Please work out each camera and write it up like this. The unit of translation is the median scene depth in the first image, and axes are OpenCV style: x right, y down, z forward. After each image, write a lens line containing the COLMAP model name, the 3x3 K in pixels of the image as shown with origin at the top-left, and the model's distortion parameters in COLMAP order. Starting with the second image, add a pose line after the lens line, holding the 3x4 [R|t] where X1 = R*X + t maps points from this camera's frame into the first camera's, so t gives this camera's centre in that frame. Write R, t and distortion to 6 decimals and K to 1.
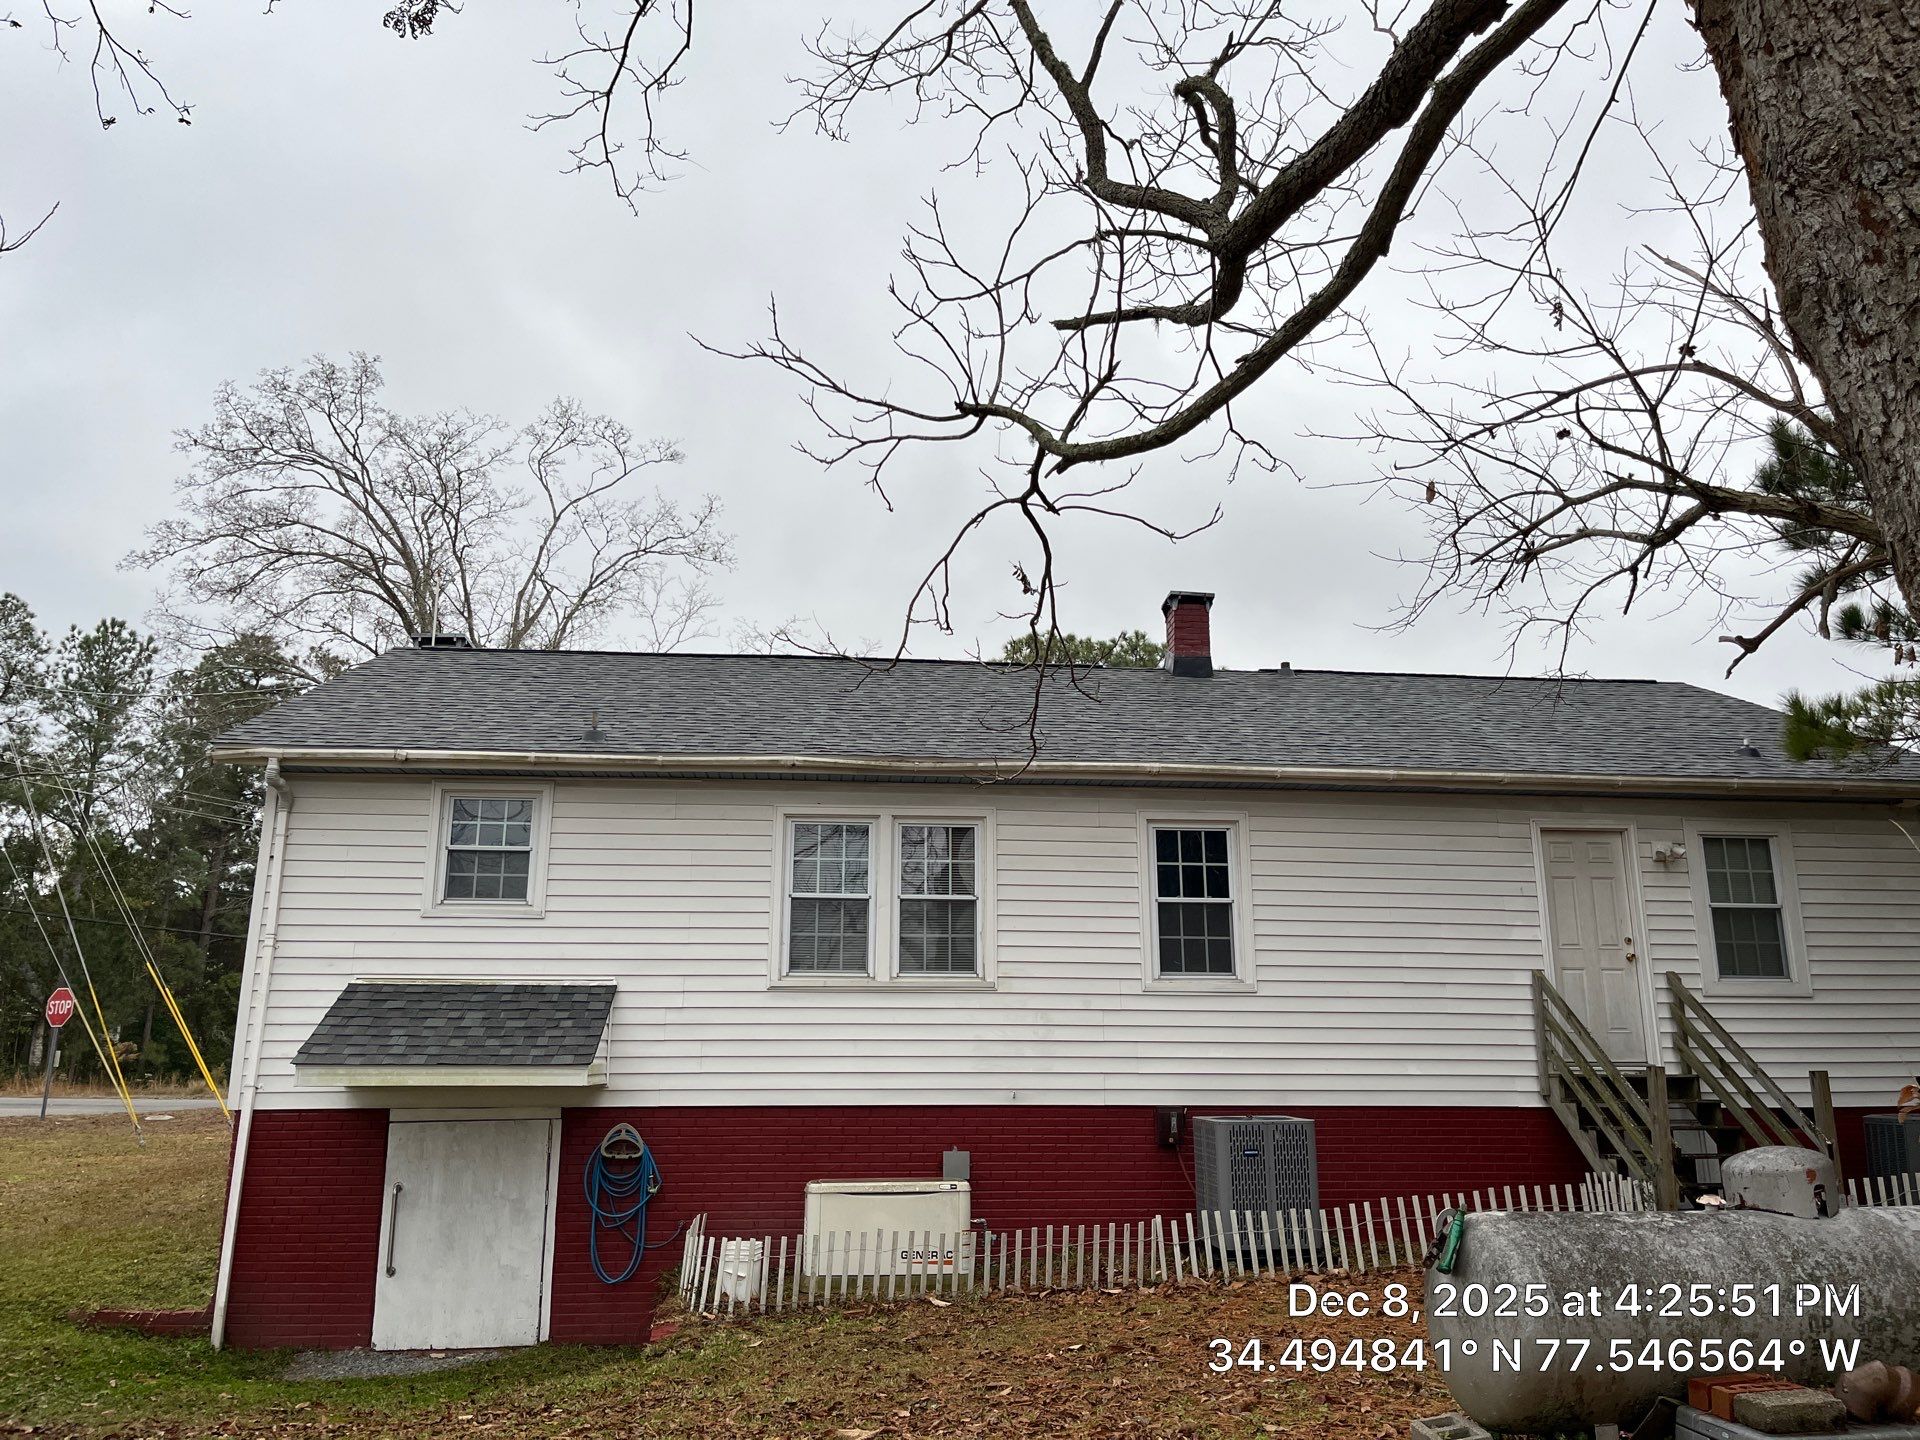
lens RADIAL K [[1468.8, 0, 960.0], [0, 1468.8, 720.0], [0, 0, 1]] dist [0.037466, -0.006130]
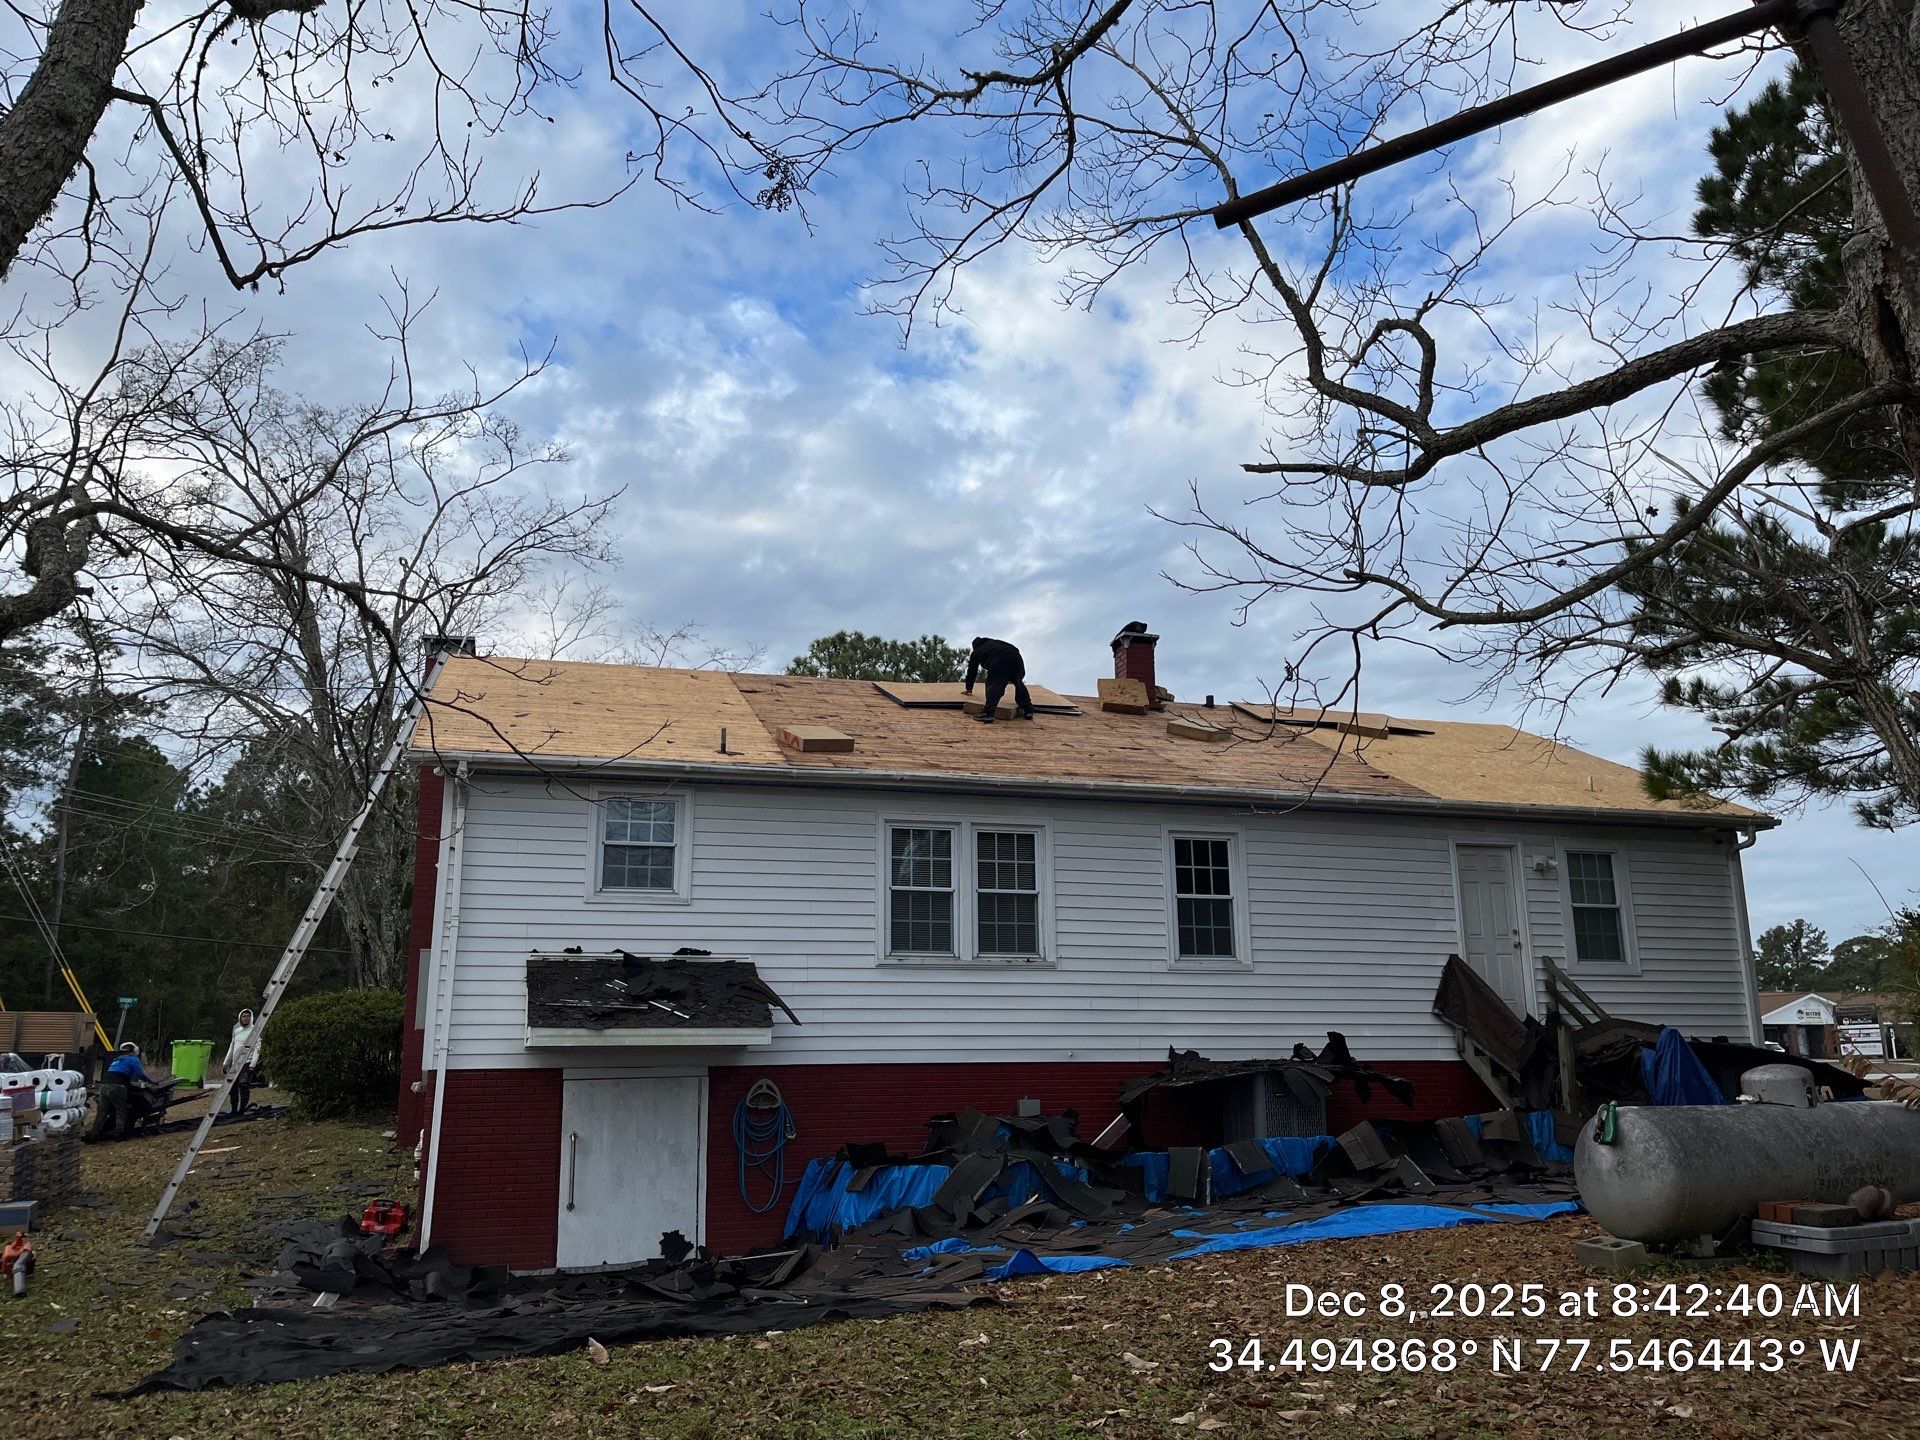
lens RADIAL K [[1468.8, 0, 960.0], [0, 1468.8, 720.0], [0, 0, 1]] dist [0.037466, -0.006130]
pose [[0.979913, 0.036521, 0.196055, -0.293808], [-0.038133, 0.999263, 0.004452, -0.023813], [-0.195748, -0.011839, 0.980583, -0.172579]]
